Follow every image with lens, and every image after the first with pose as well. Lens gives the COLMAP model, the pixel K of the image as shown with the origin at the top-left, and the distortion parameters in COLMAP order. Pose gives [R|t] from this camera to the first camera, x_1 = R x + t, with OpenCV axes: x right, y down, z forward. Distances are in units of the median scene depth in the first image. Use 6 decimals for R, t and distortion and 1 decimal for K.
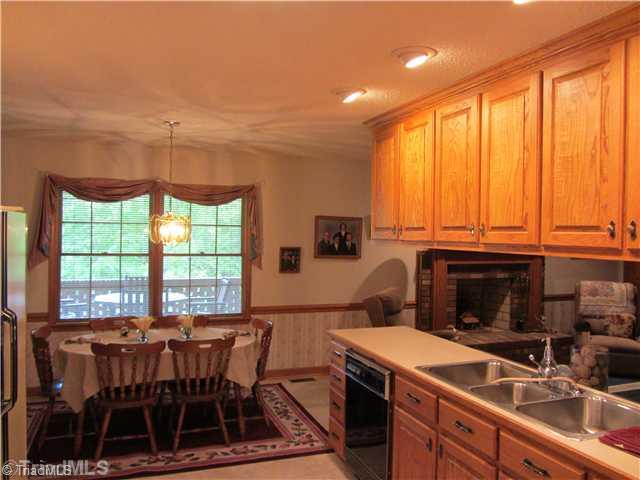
lens RADIAL K [[529.2, 0, 319.5], [0, 529.2, 240.5], [0, 0, 1]] dist [-0.047433, -0.005615]
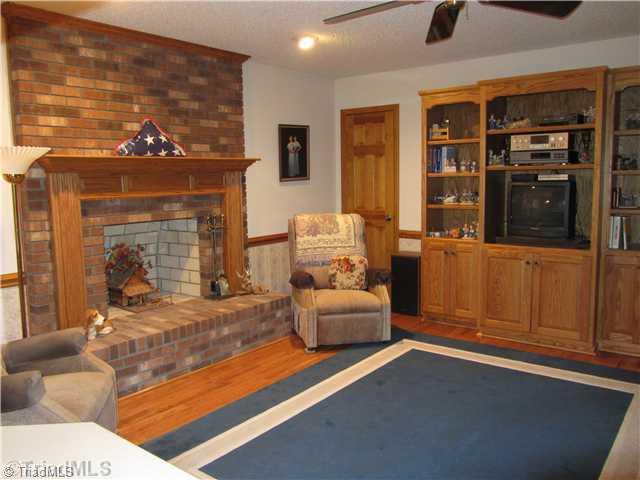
lens RADIAL K [[529.2, 0, 319.8], [0, 529.2, 239.5], [0, 0, 1]] dist [-0.047433, -0.005615]
pose [[0.853837, -0.087423, 0.513146, 0.163612], [0.030302, 0.992472, 0.118665, 0.027536], [-0.519657, -0.085771, 0.850059, 0.385361]]
